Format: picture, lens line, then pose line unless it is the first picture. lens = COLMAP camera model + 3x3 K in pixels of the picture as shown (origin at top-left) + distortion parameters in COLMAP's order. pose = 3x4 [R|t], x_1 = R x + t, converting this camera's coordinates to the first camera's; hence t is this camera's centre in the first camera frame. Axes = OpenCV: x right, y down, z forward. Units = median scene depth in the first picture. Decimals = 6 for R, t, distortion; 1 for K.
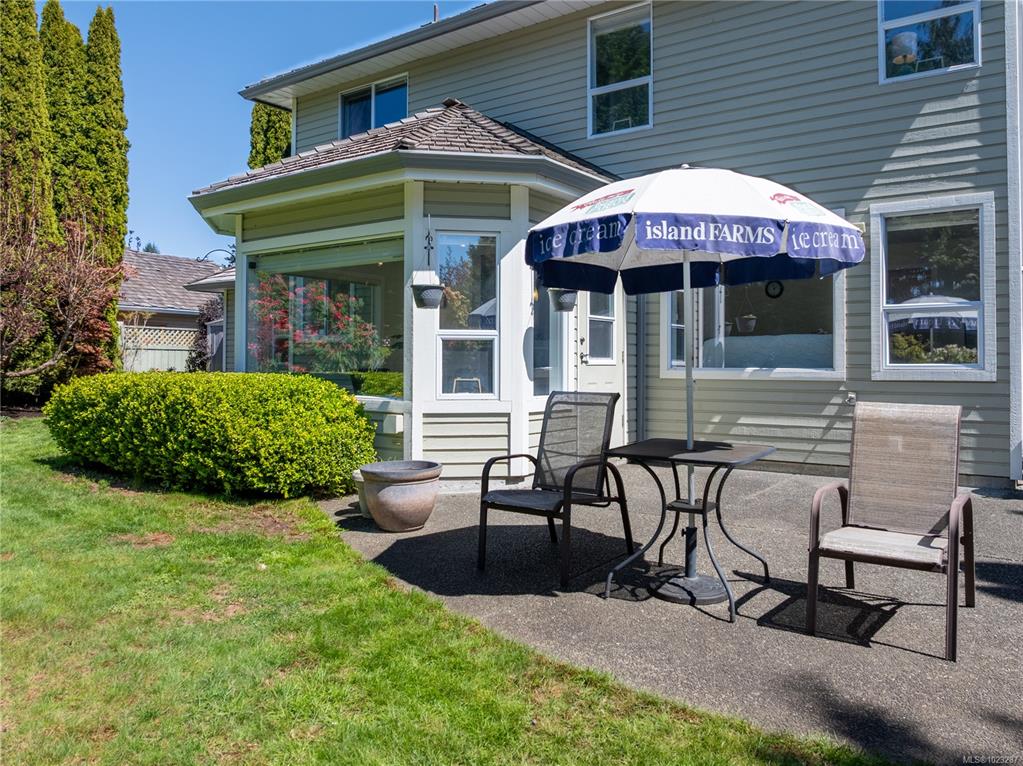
lens RADIAL K [[764.1, 0, 539.4], [0, 764.1, 357.9], [0, 0, 1]] dist [-0.040440, -0.005221]
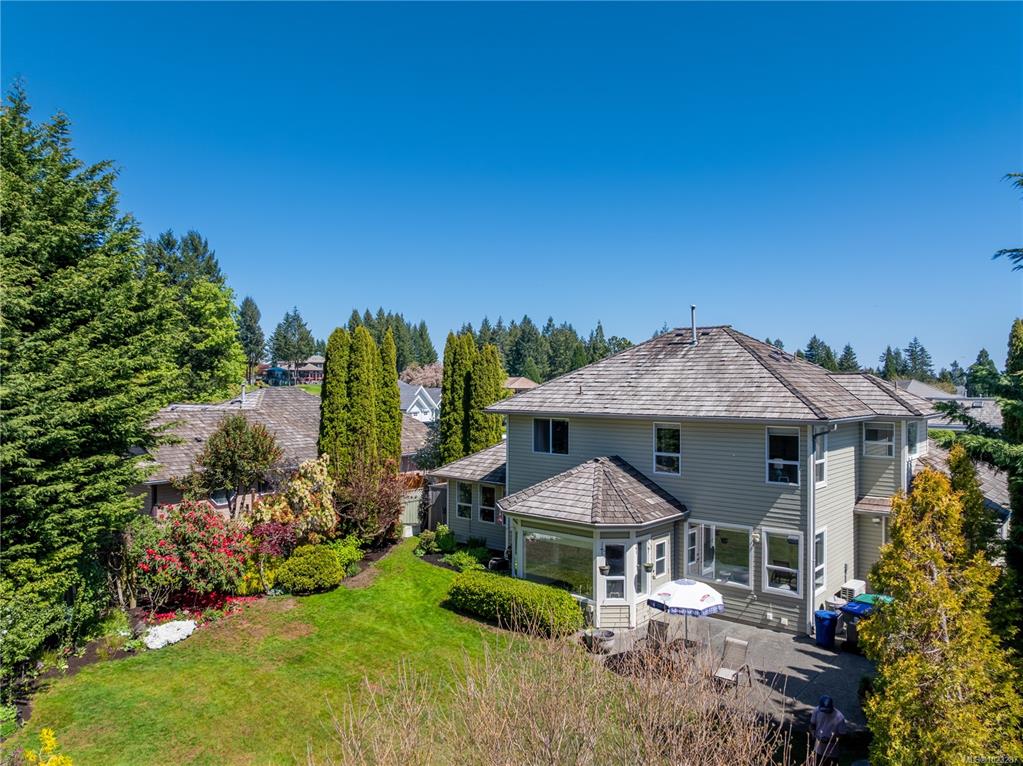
lens RADIAL K [[709.0, 0, 511.5], [0, 709.0, 383.0], [0, 0, 1]] dist [0.004508, -0.101331]
pose [[0.994879, -0.002126, -0.101053, -0.214993], [0.001947, 0.999996, -0.001879, -0.781307], [0.101057, 0.001672, 0.994879, -1.756686]]
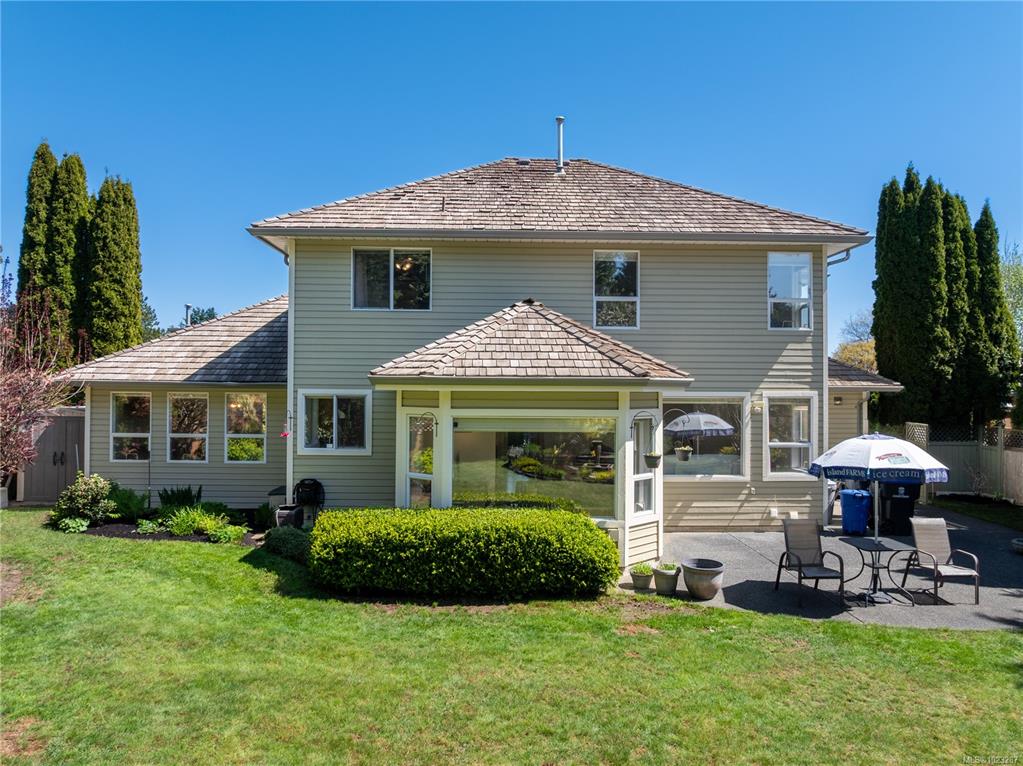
lens RADIAL K [[717.8, 0, 511.5], [0, 717.8, 383.0], [0, 0, 1]] dist [-0.033468, -0.006683]
pose [[0.804130, 0.005068, 0.594432, -1.291301], [-0.006726, 0.999977, 0.000573, -0.241096], [-0.594416, -0.004459, 0.804145, -0.106654]]
